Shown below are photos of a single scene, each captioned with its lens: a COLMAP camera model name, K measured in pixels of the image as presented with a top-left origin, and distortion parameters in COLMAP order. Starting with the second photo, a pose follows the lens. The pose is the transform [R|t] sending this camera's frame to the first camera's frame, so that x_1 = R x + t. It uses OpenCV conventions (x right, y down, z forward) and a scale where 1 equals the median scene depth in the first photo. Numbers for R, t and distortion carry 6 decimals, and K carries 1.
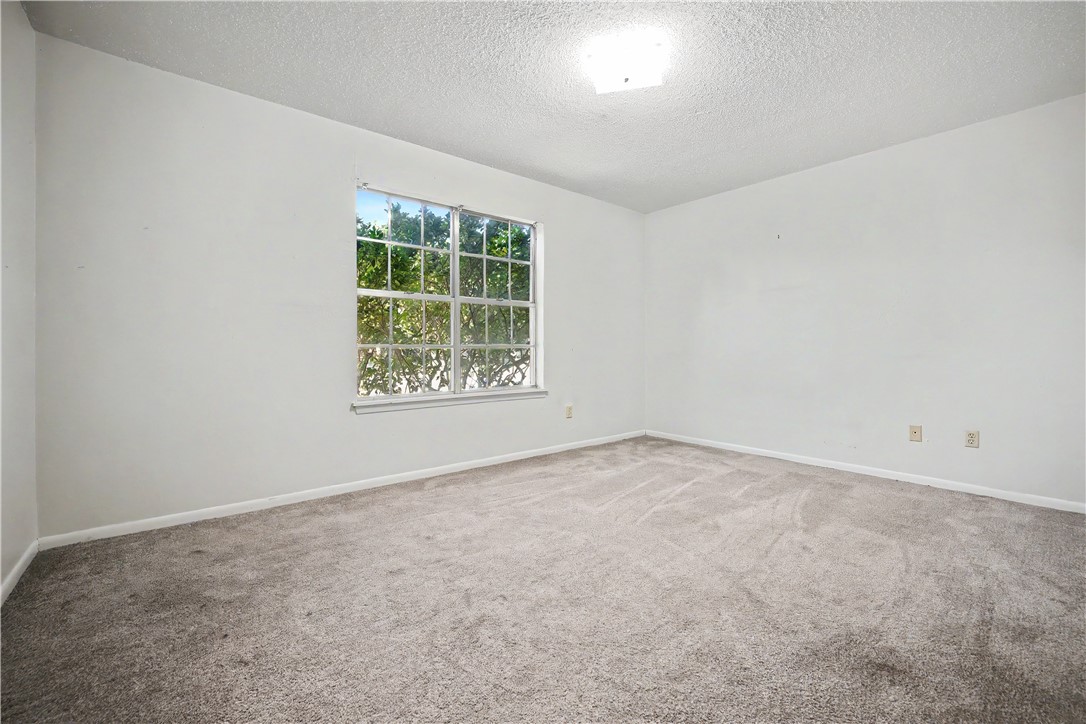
lens RADIAL K [[438.1, 0, 541.8], [0, 438.1, 357.6], [0, 0, 1]] dist [-0.016073, 0.001643]
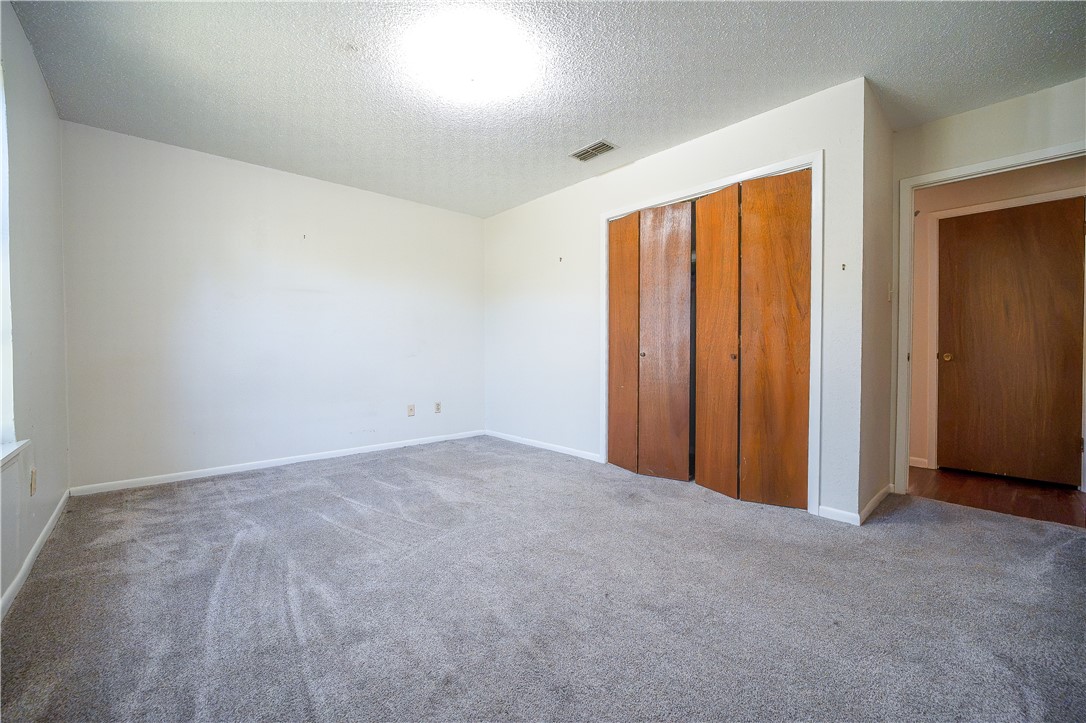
lens RADIAL K [[426.8, 0, 541.6], [0, 426.8, 357.4], [0, 0, 1]] dist [-0.012051, 0.000635]
pose [[-0.011293, -0.018661, 0.999762, -0.634251], [0.017501, 0.999669, 0.018857, -0.022255], [-0.999783, 0.017710, -0.010963, 0.674575]]
